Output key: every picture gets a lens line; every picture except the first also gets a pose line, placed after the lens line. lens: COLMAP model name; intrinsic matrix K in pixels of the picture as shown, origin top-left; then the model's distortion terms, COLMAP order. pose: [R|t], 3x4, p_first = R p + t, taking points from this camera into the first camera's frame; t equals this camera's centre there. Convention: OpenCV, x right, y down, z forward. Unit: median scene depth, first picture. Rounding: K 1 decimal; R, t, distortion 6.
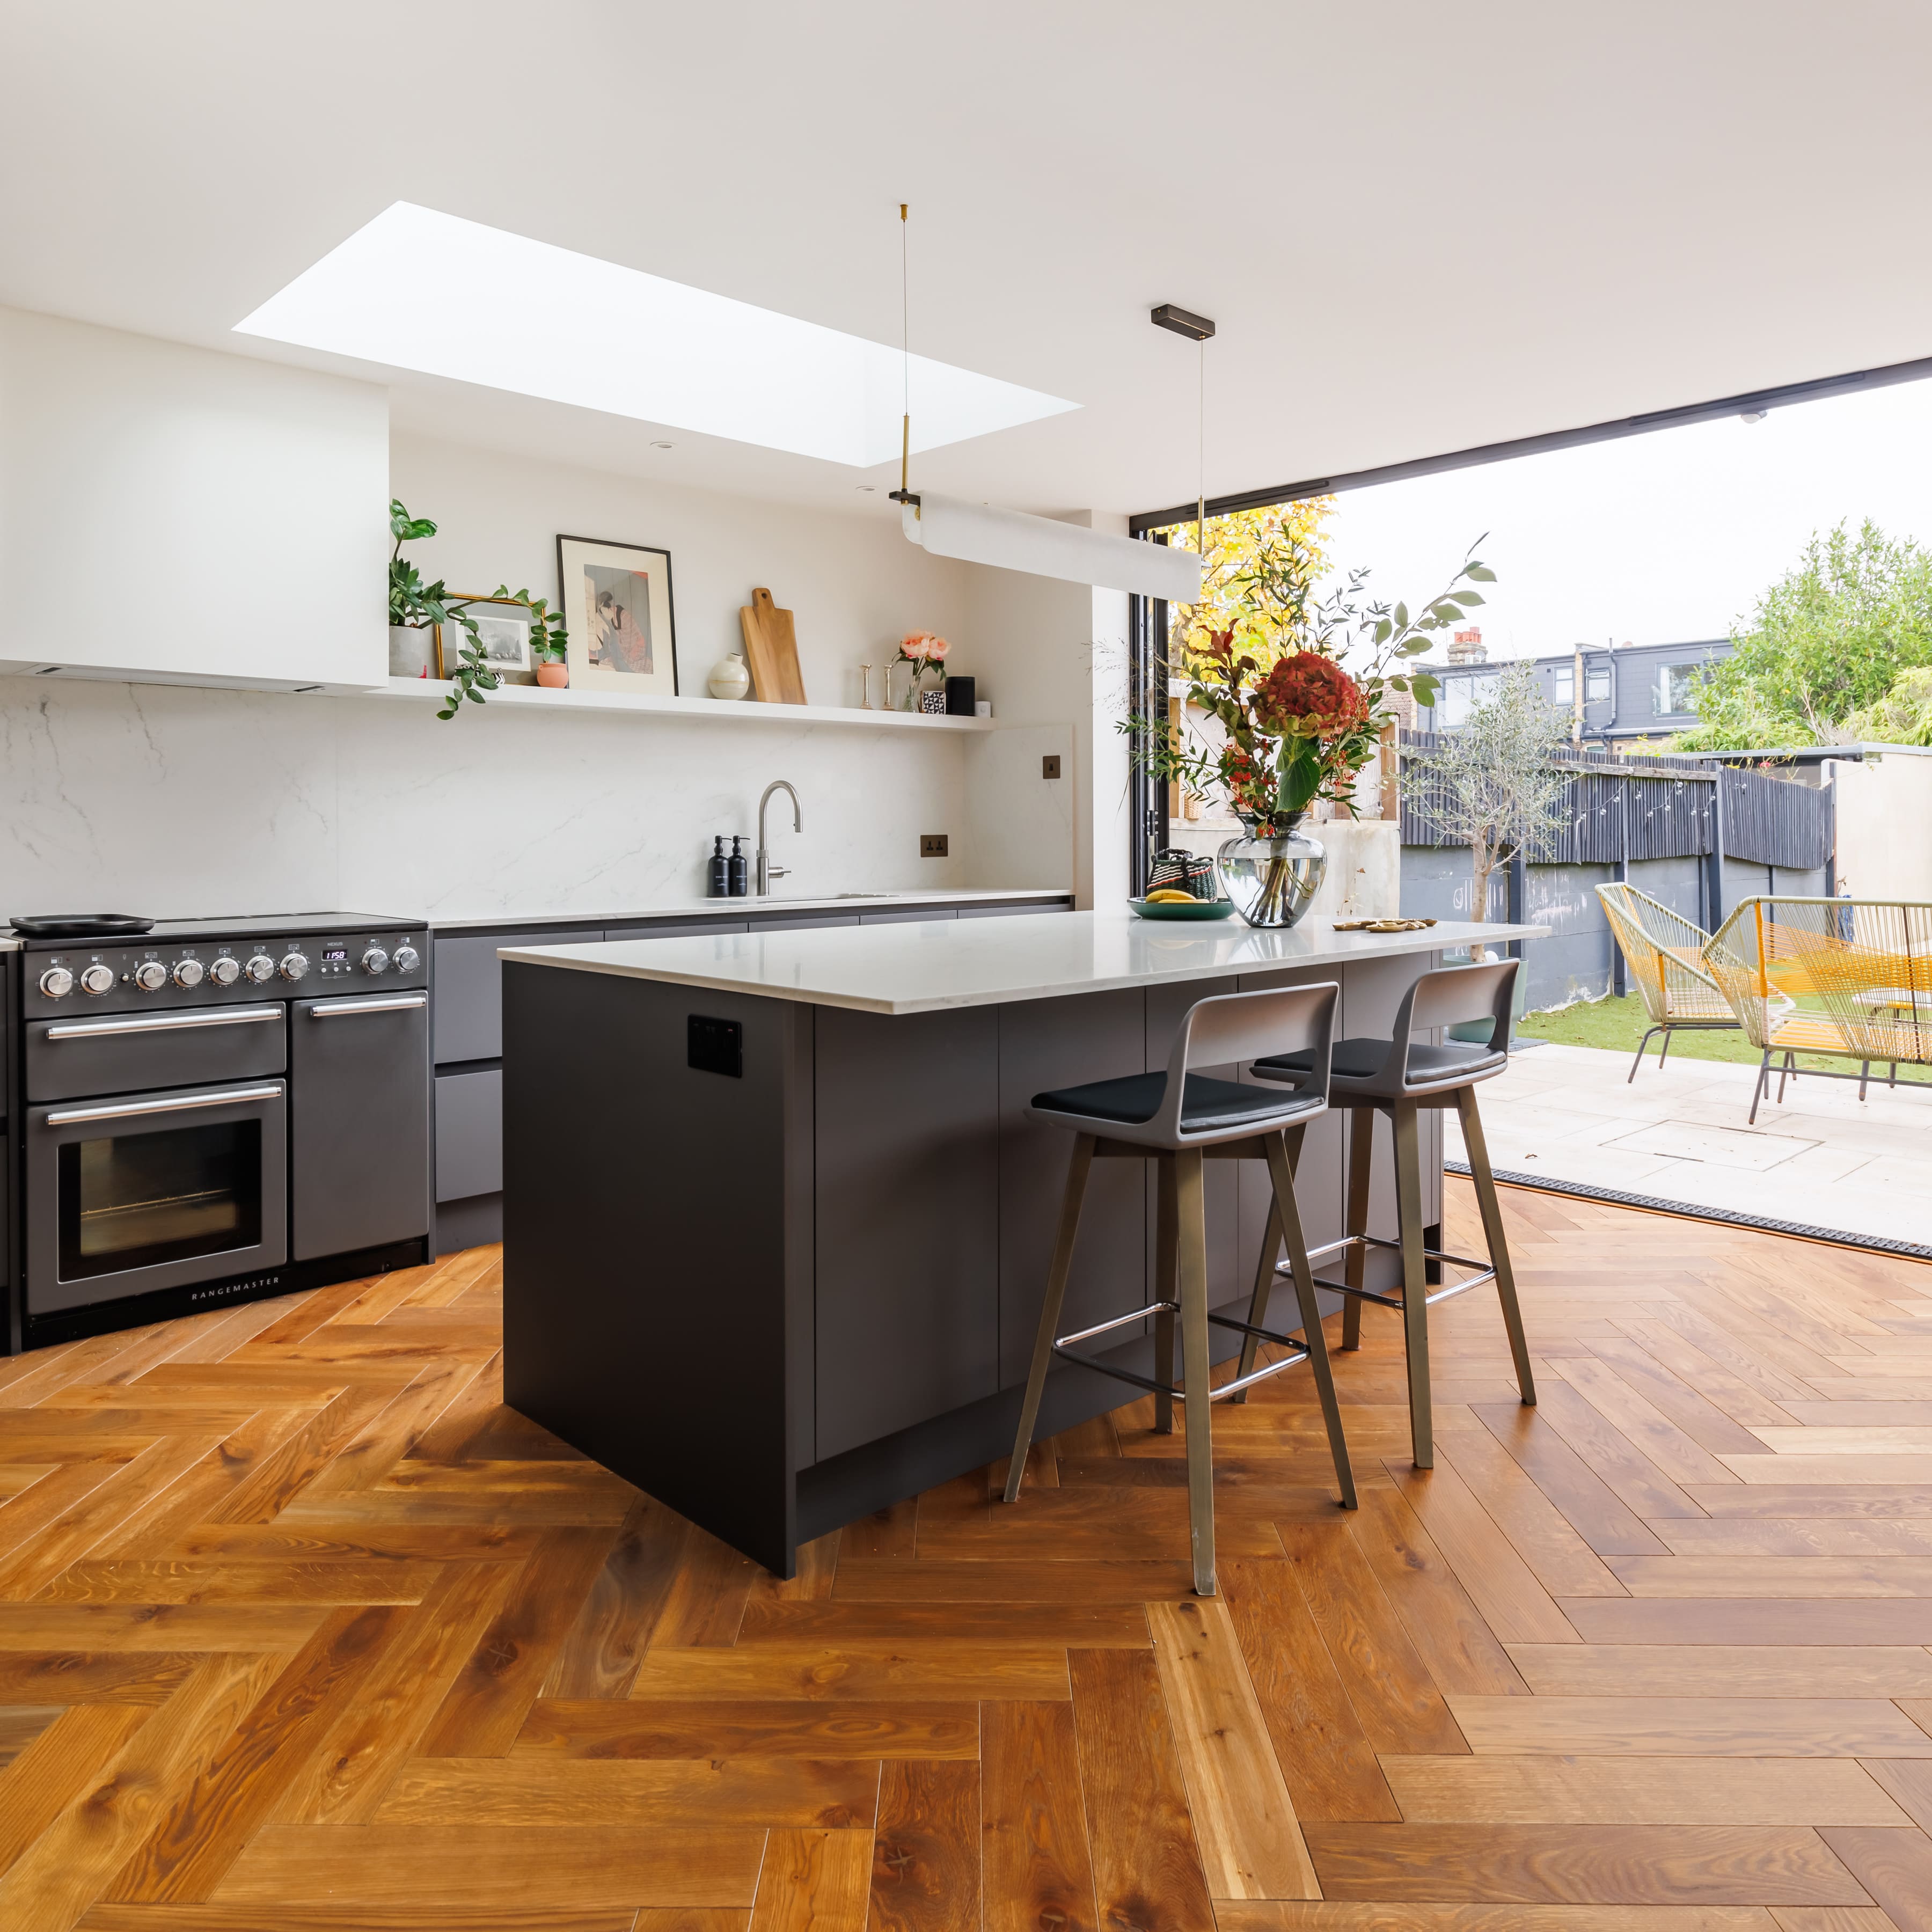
lens RADIAL K [[1429.9, 0, 956.1], [0, 1429.9, 828.4], [0, 0, 1]] dist [0.001096, -0.001882]
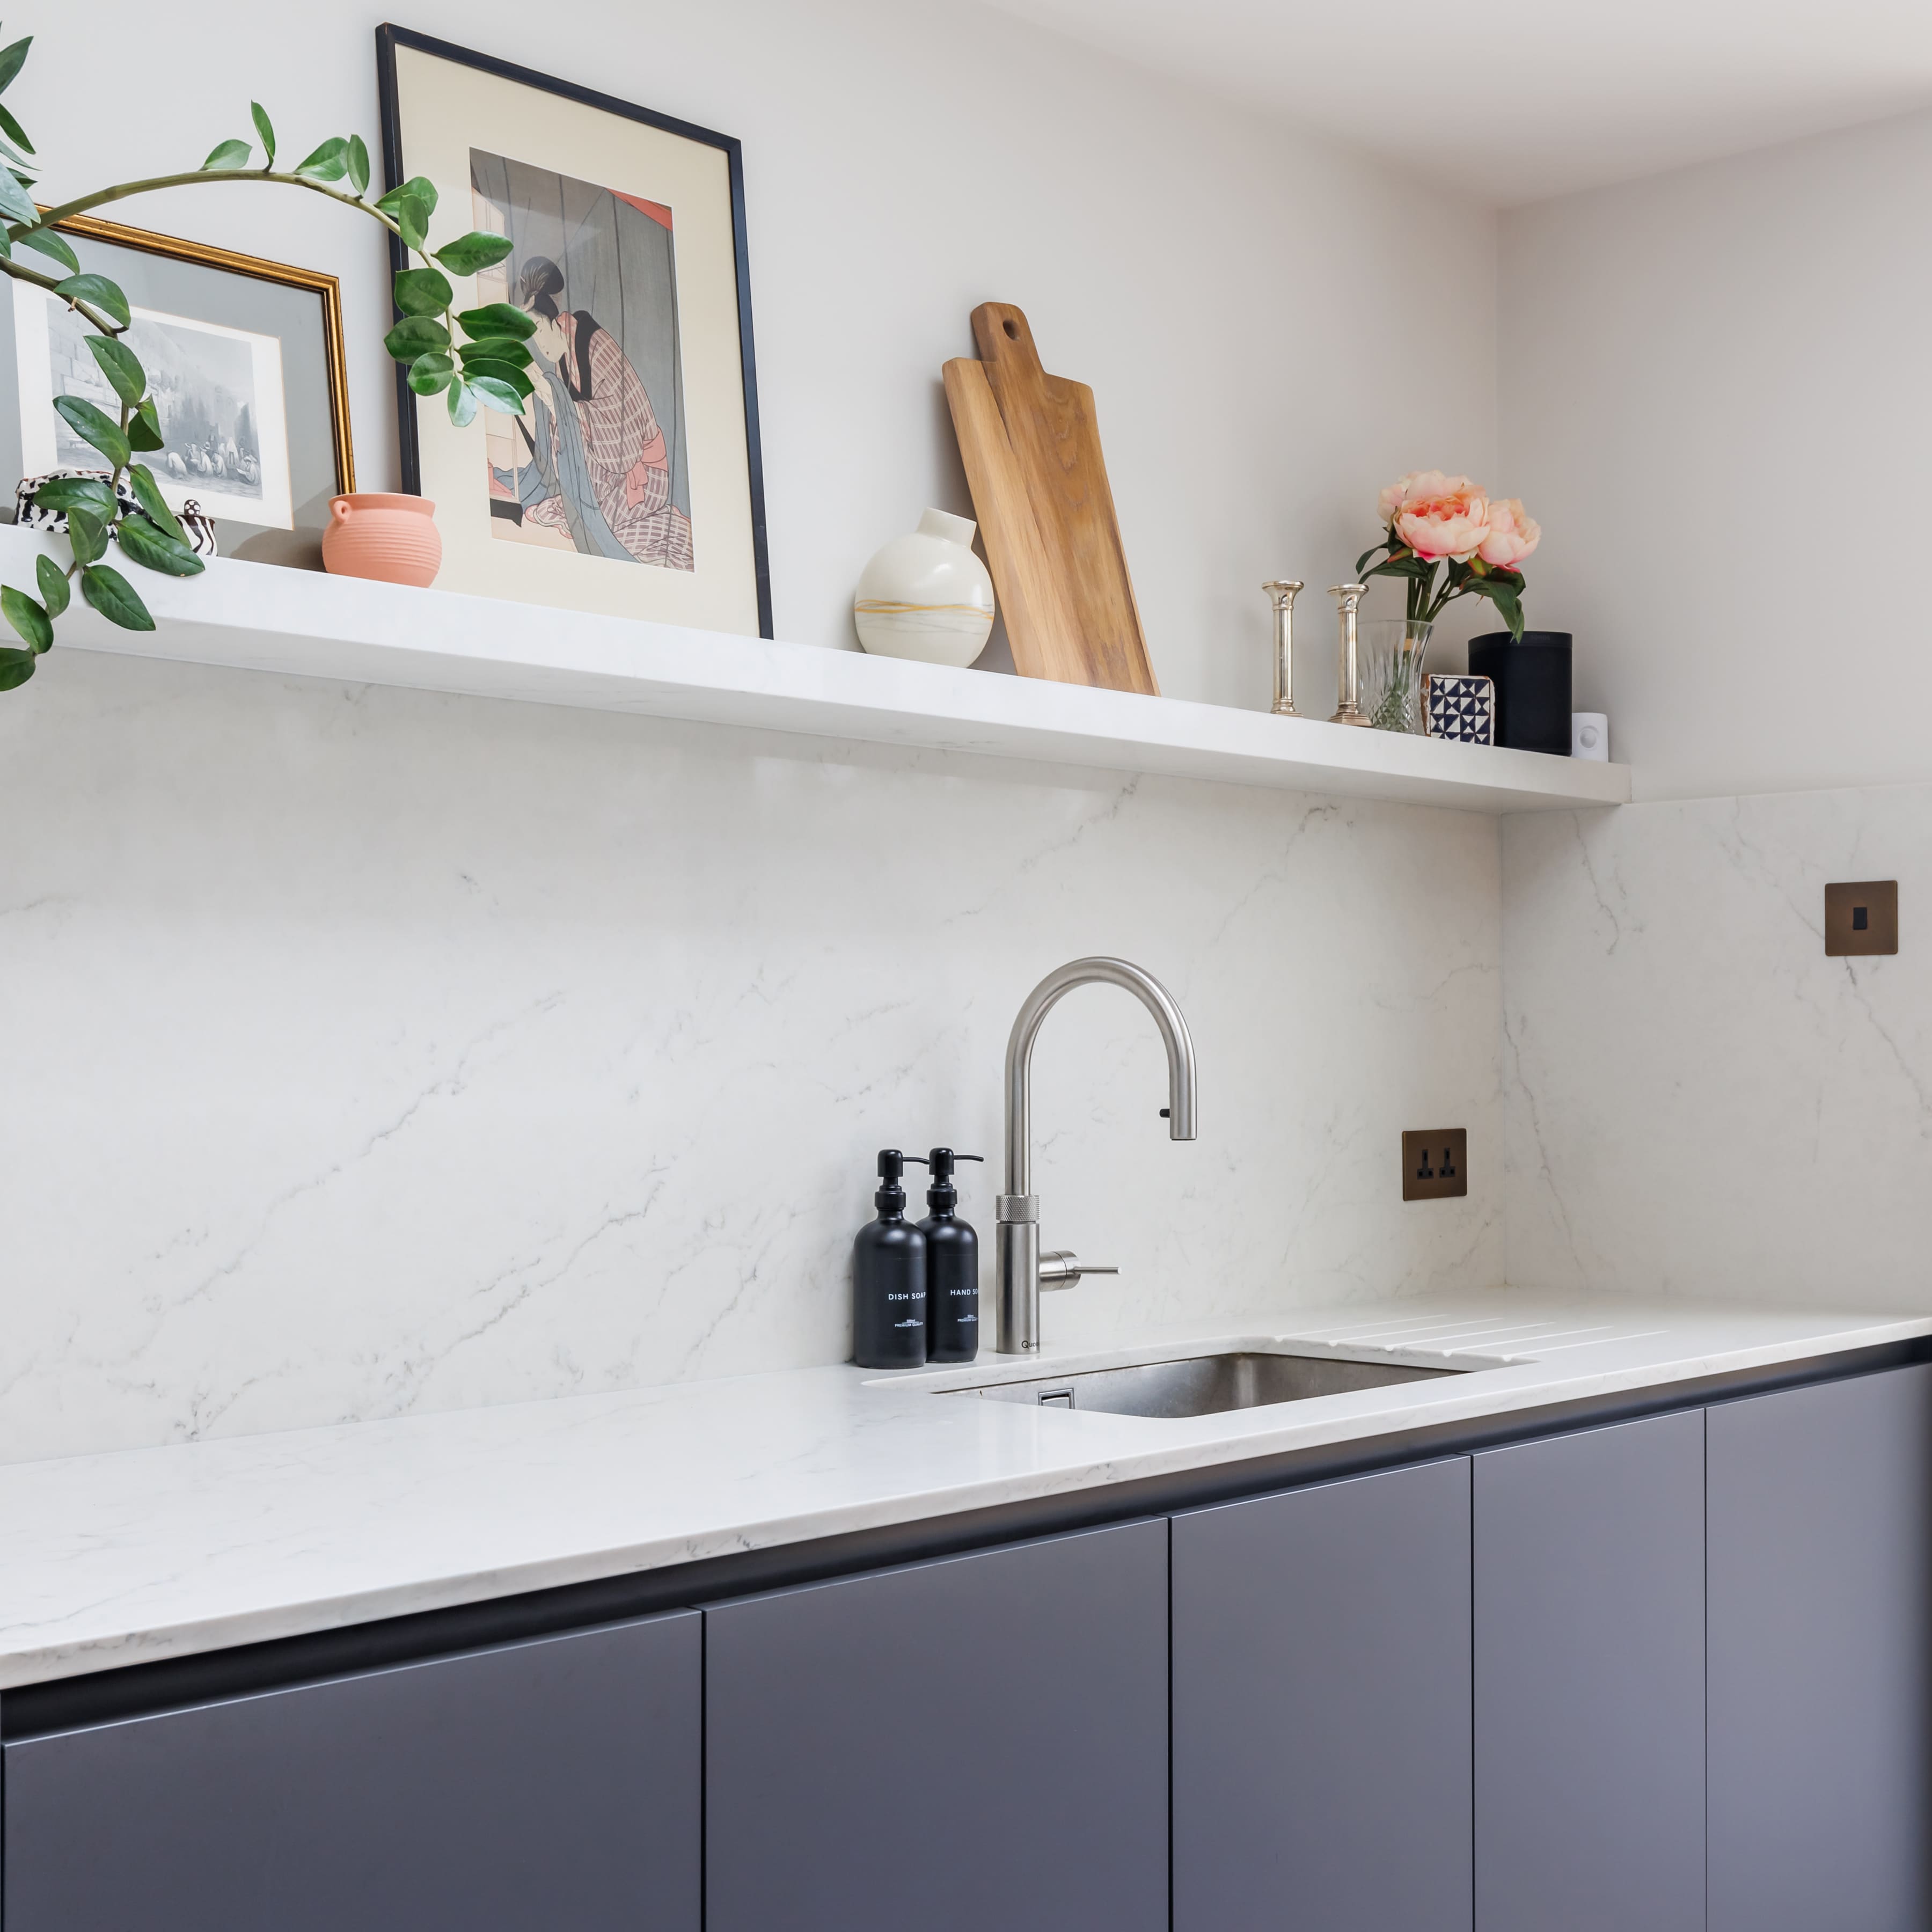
lens RADIAL K [[2643.4, 0, 768.5], [0, 2643.4, 1029.3], [0, 0, 1]] dist [-0.005831, -0.034805]
pose [[0.999871, 0.006763, 0.014539, -0.230678], [-0.006724, 0.999974, -0.002693, -0.020115], [-0.014557, 0.002595, 0.999891, 0.552326]]
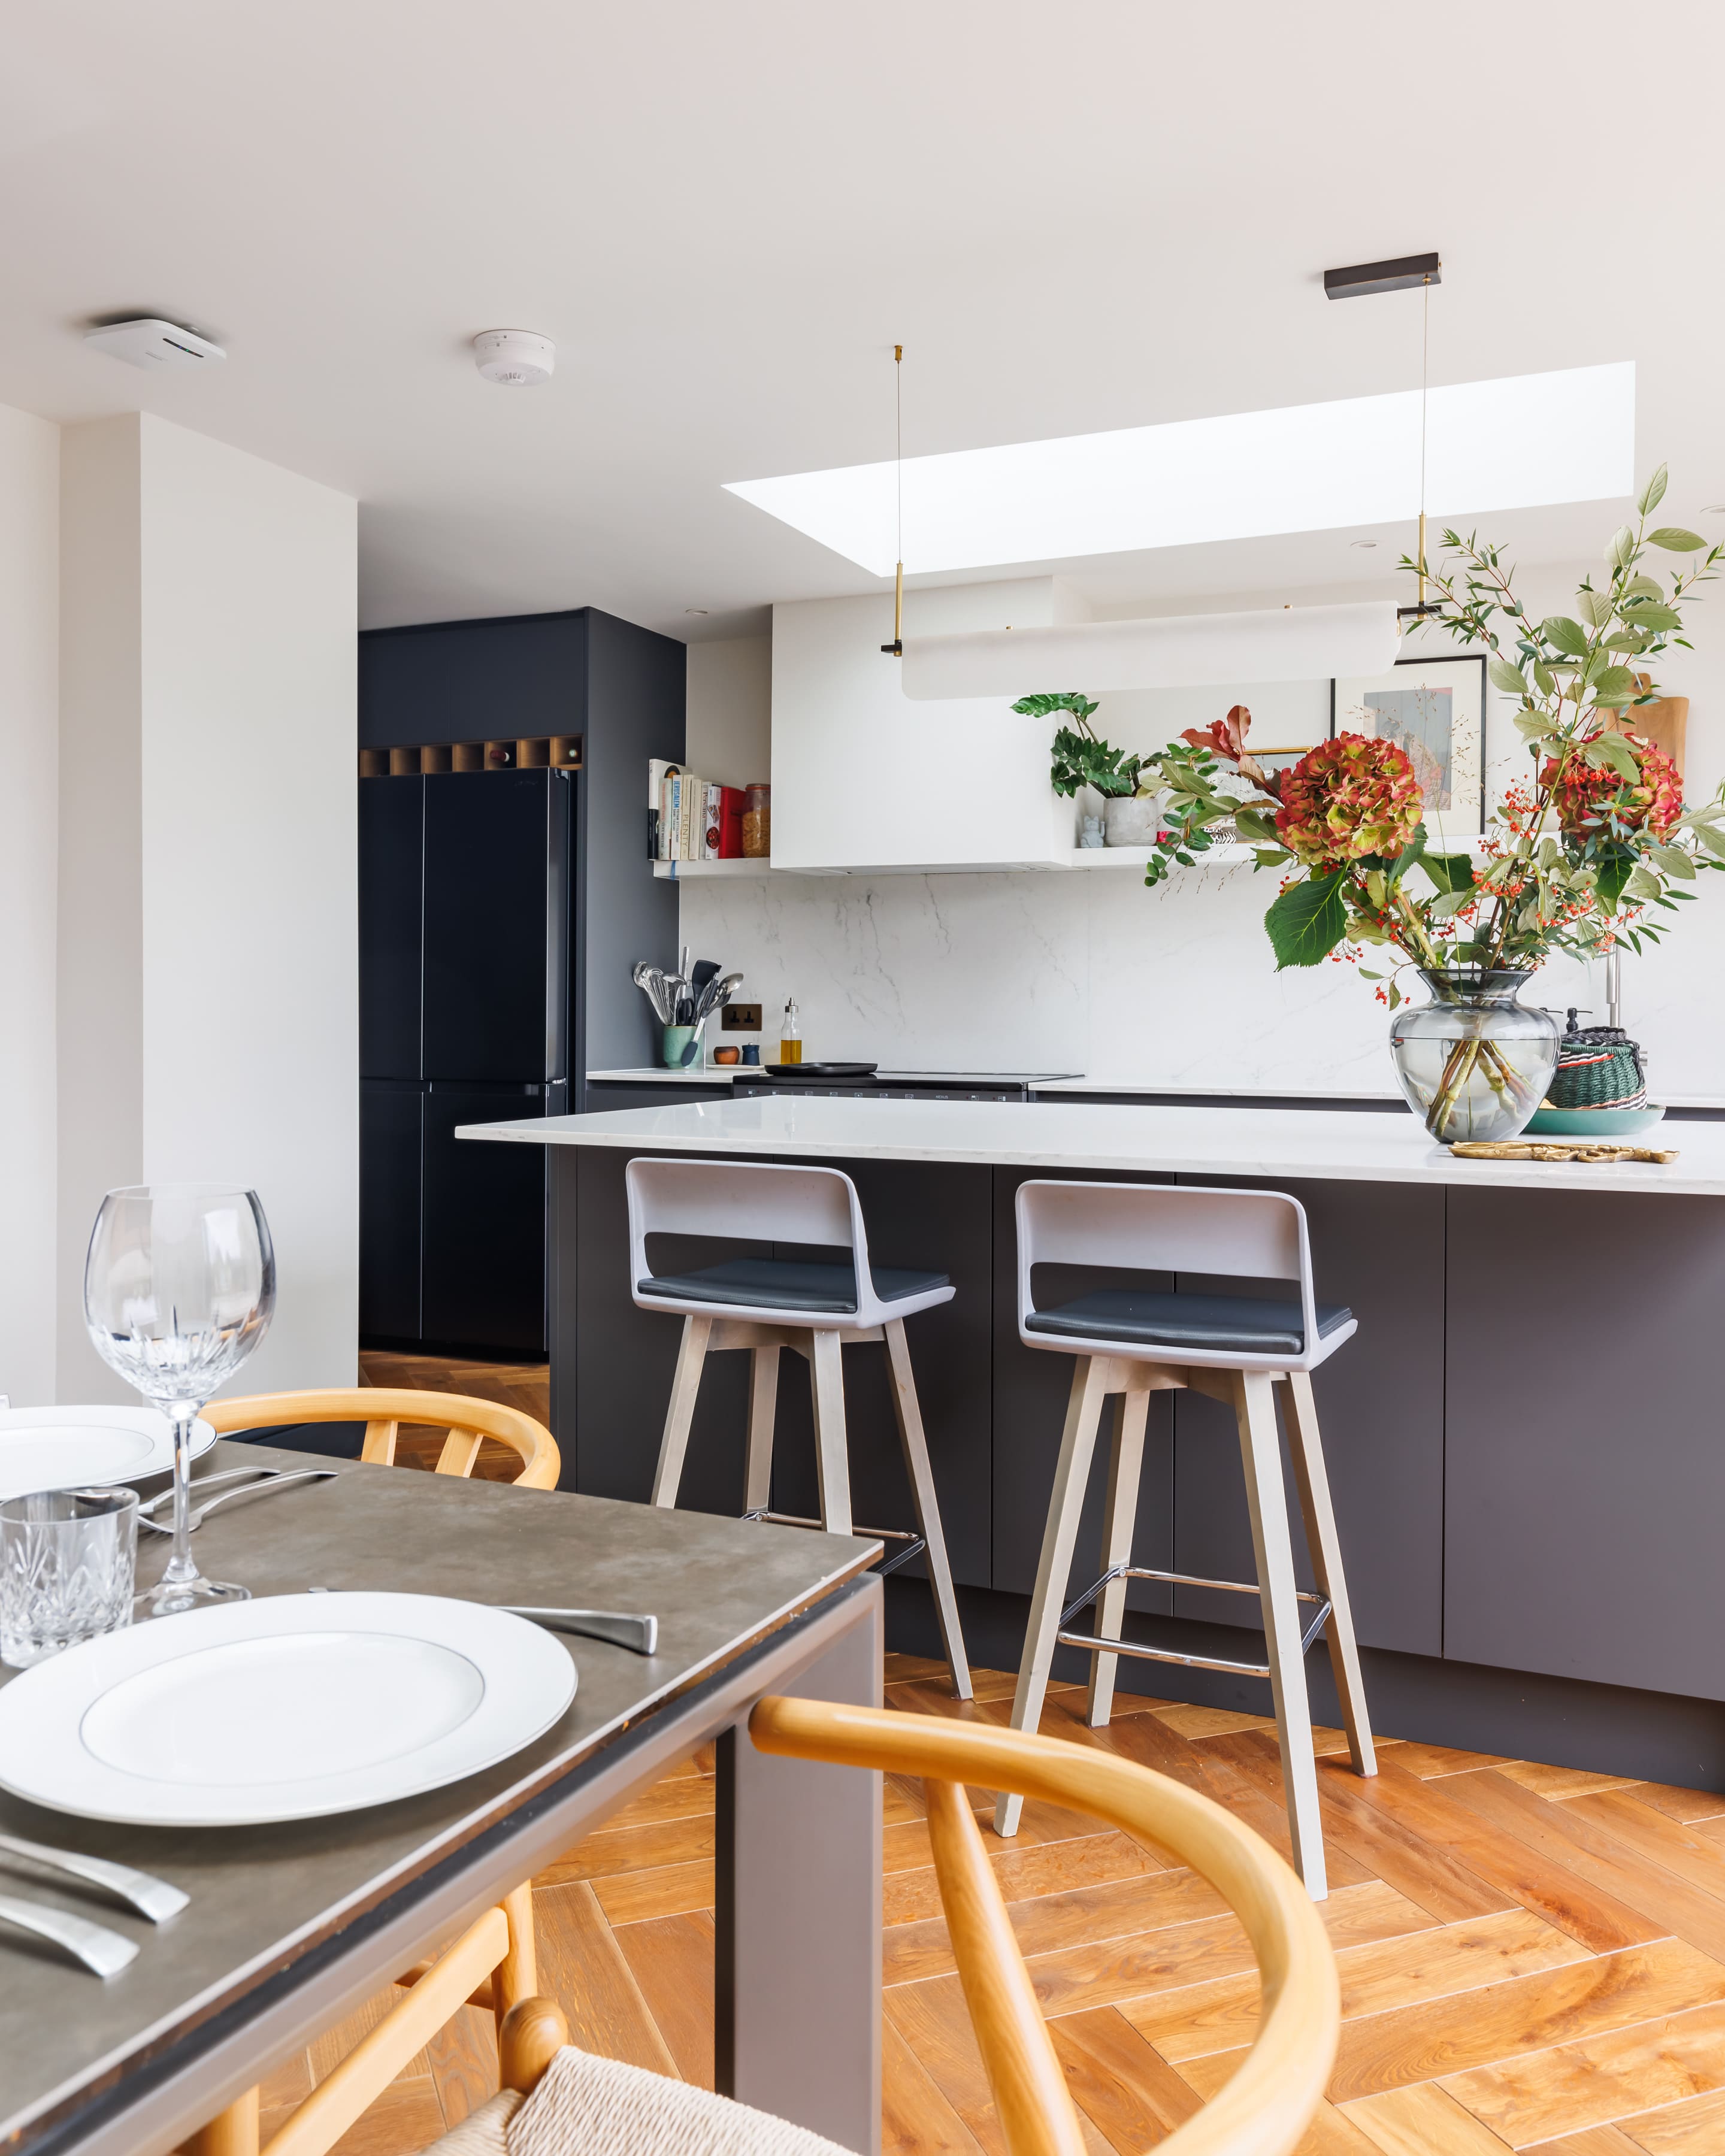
lens RADIAL K [[1765.1, 0, 815.8], [0, 1765.1, 1041.8], [0, 0, 1]] dist [0.002194, -0.000242]
pose [[0.366403, 0.027753, -0.930042, 0.677613], [-0.006661, 0.999608, 0.027205, 0.000038], [0.930432, -0.003773, 0.366444, 0.326215]]
